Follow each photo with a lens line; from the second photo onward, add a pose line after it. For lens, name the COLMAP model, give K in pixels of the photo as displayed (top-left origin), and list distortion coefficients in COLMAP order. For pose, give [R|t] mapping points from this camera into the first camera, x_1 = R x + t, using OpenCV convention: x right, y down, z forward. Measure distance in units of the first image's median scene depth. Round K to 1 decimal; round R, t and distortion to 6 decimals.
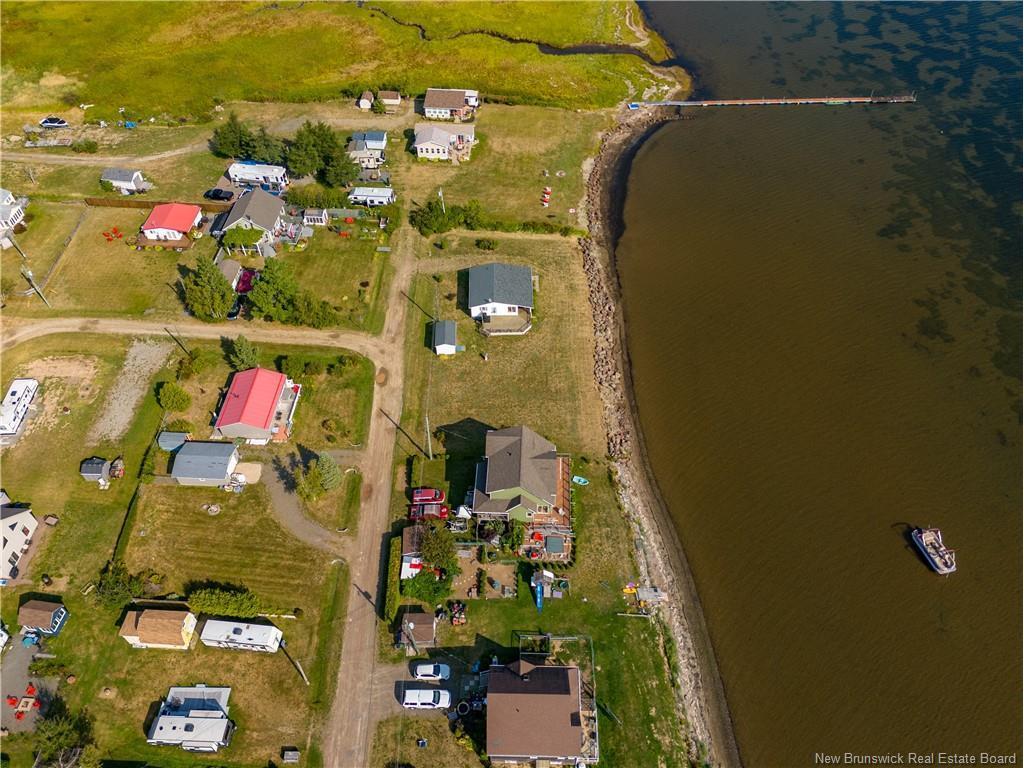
lens RADIAL K [[761.9, 0, 512.3], [0, 761.9, 387.8], [0, 0, 1]] dist [0.072478, -0.062039]
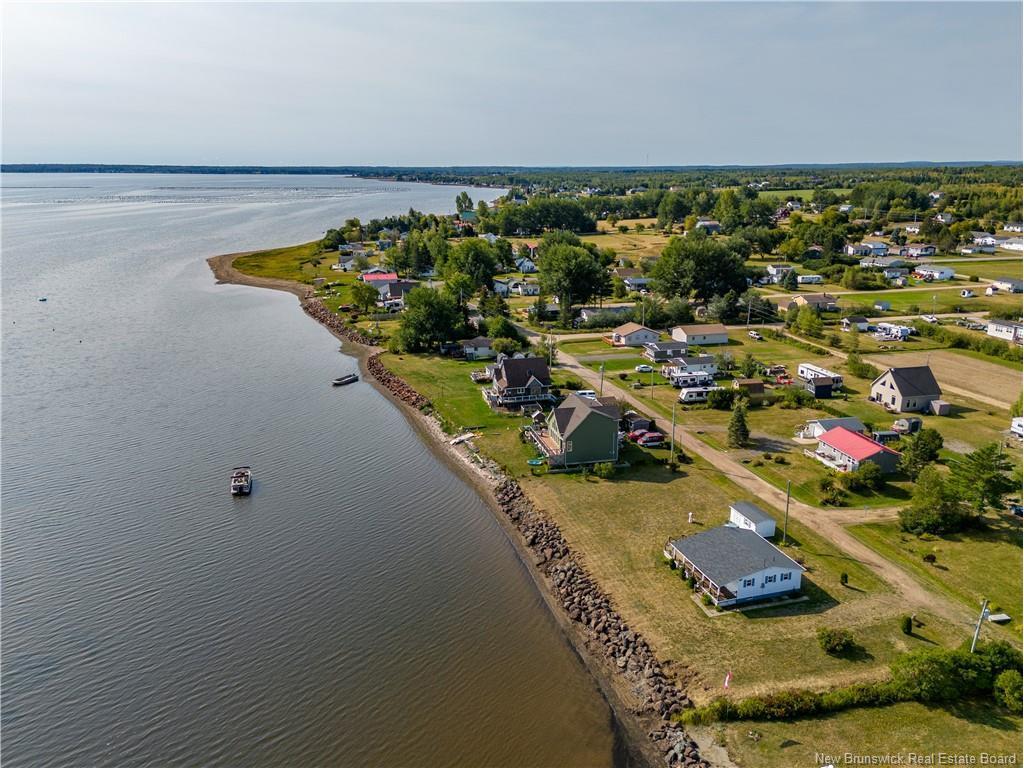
lens RADIAL K [[761.9, 0, 512.3], [0, 761.9, 387.8], [0, 0, 1]] dist [0.072478, -0.062039]
pose [[-0.961381, 0.086022, -0.261432, 0.292238], [-0.203159, 0.419010, 0.884962, -0.654556], [0.185669, 0.903898, -0.385352, 0.963829]]
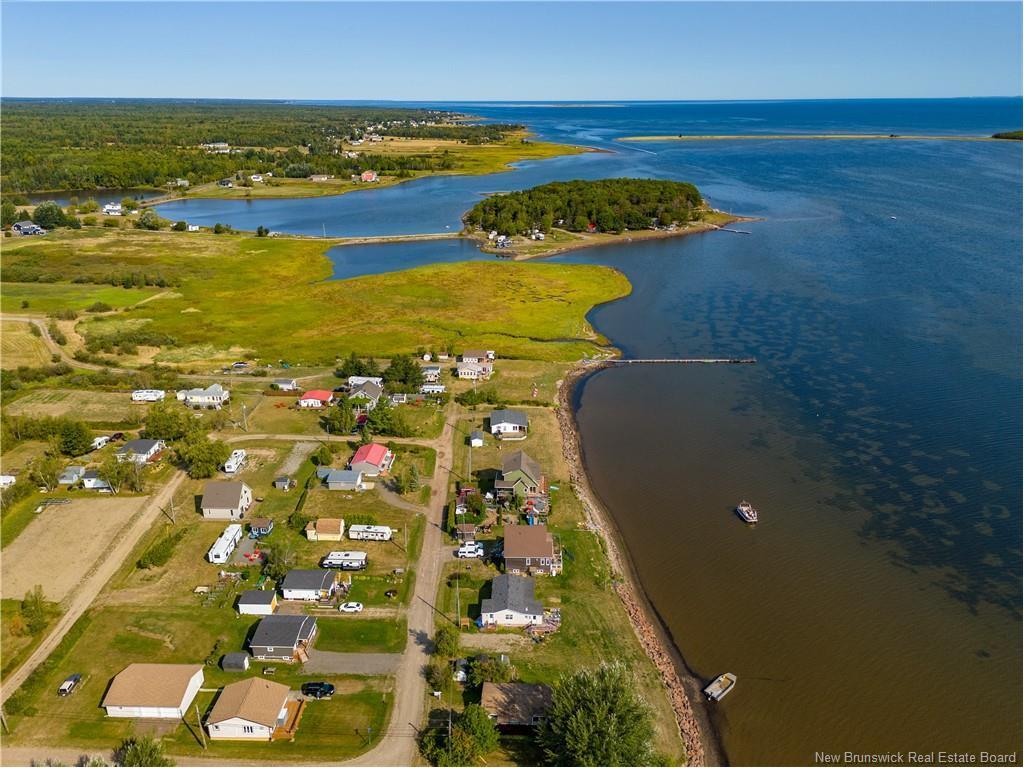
lens RADIAL K [[753.7, 0, 514.0], [0, 753.7, 385.5], [0, 0, 1]] dist [0.122570, -0.152329]
pose [[0.999958, 0.007241, 0.005540, -0.011883], [-0.003666, 0.875696, -0.482850, 0.557605], [-0.008347, 0.482809, 0.875686, -0.480010]]
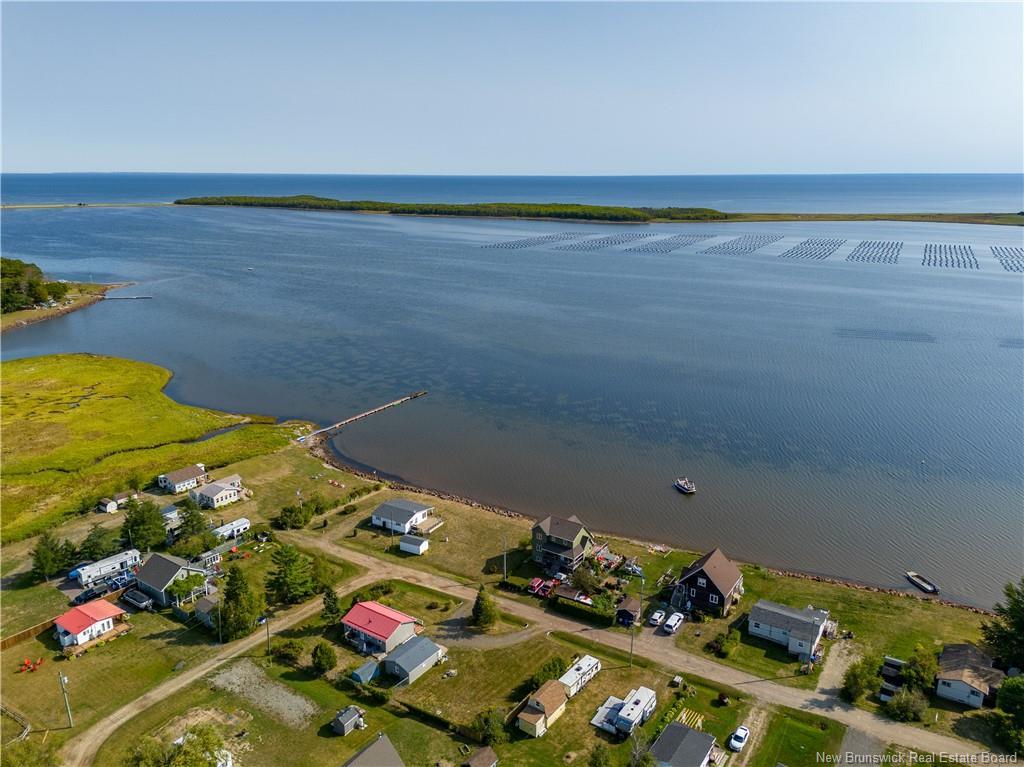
lens RADIAL K [[755.3, 0, 512.3], [0, 755.3, 388.8], [0, 0, 1]] dist [0.064439, -0.050517]
pose [[0.522601, -0.224524, 0.822482, -0.853986], [0.645695, 0.734195, -0.209848, 0.101737], [-0.556746, 0.640739, 0.528665, 0.042848]]
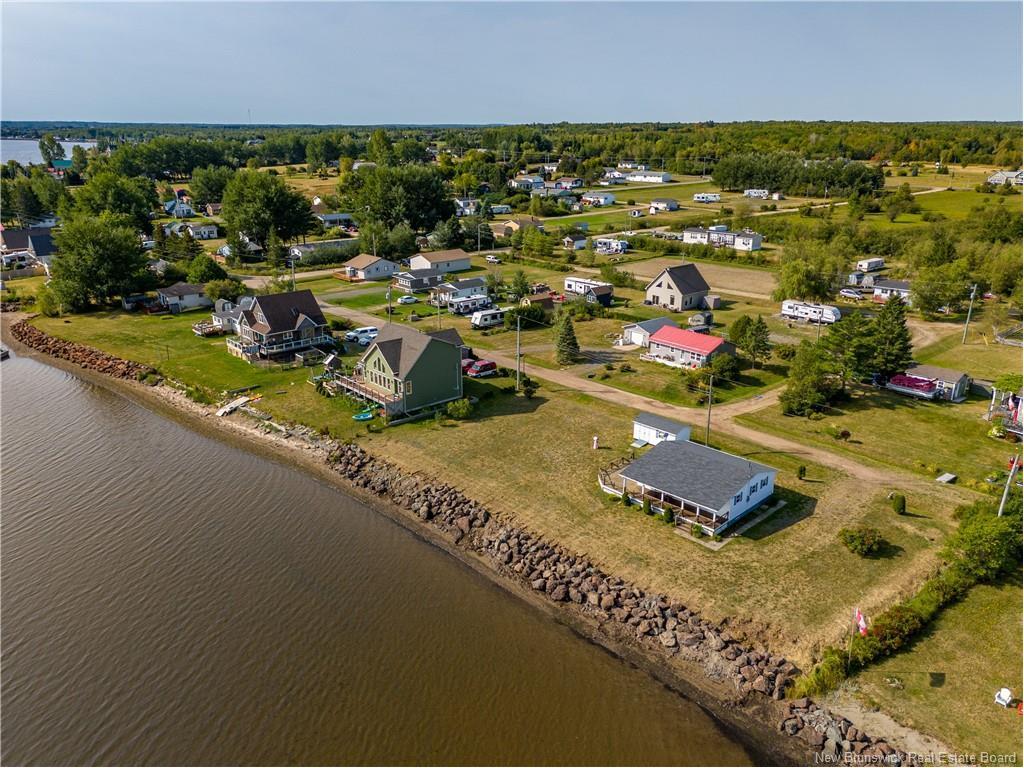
lens RADIAL K [[759.6, 0, 512.0], [0, 759.6, 384.0], [0, 0, 1]] dist [0.098500, -0.114729]
pose [[-0.722639, 0.228148, -0.652489, 0.369434], [-0.522996, 0.436745, 0.731935, -0.428892], [0.451960, 0.870174, -0.196288, 0.878701]]
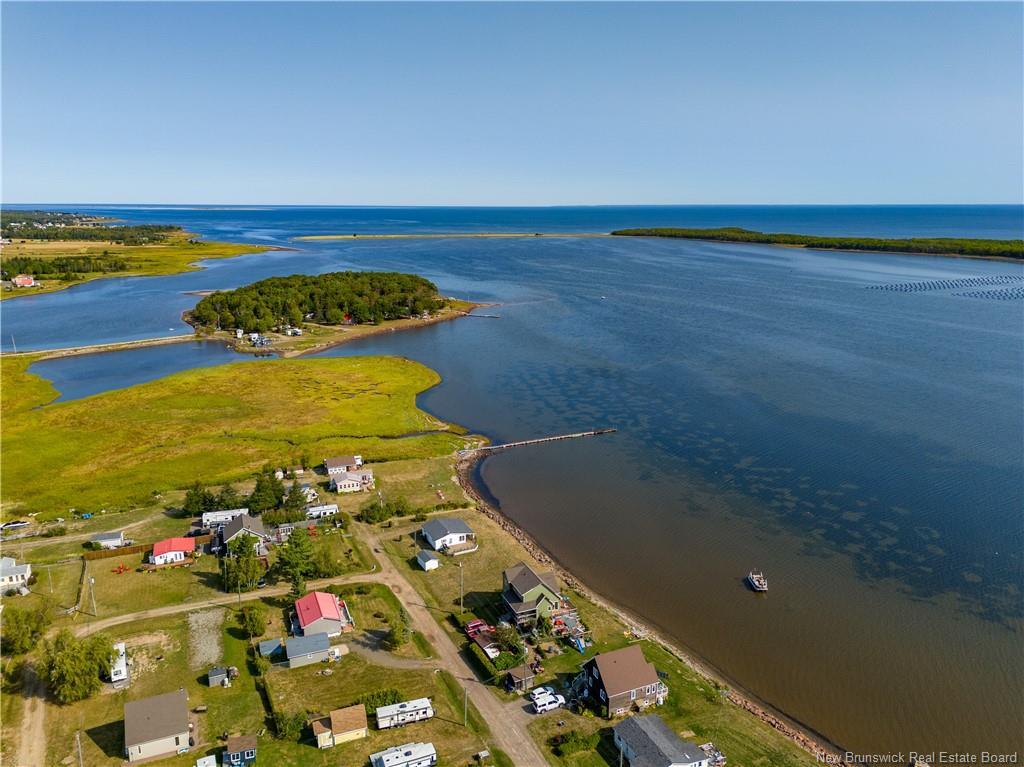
lens RADIAL K [[752.3, 0, 512.0], [0, 752.3, 383.5], [0, 0, 1]] dist [0.084003, -0.078127]
pose [[0.902427, -0.089954, 0.421348, -0.432469], [0.321750, 0.791107, -0.520218, 0.388334], [-0.286536, 0.605027, 0.742859, -0.246354]]
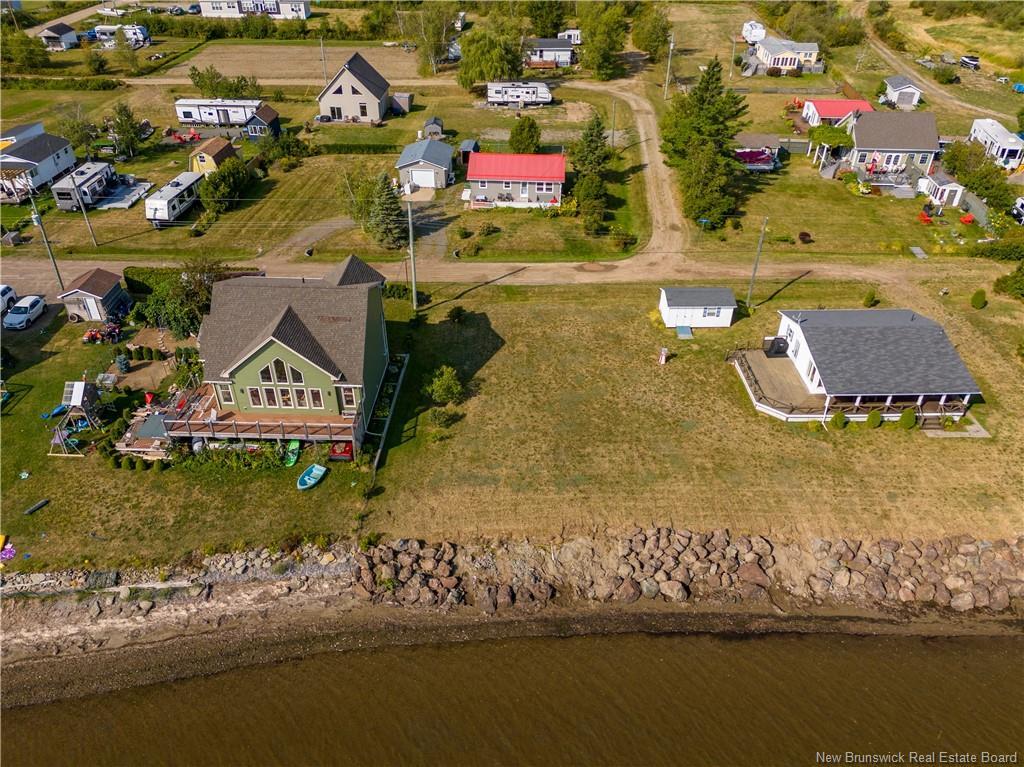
lens RADIAL K [[755.3, 0, 512.3], [0, 755.3, 388.8], [0, 0, 1]] dist [0.064439, -0.050517]
pose [[0.002867, 0.588464, -0.808518, 0.299061], [-0.765876, 0.521159, 0.376600, -0.113109], [0.642982, 0.618145, 0.452185, 0.616731]]
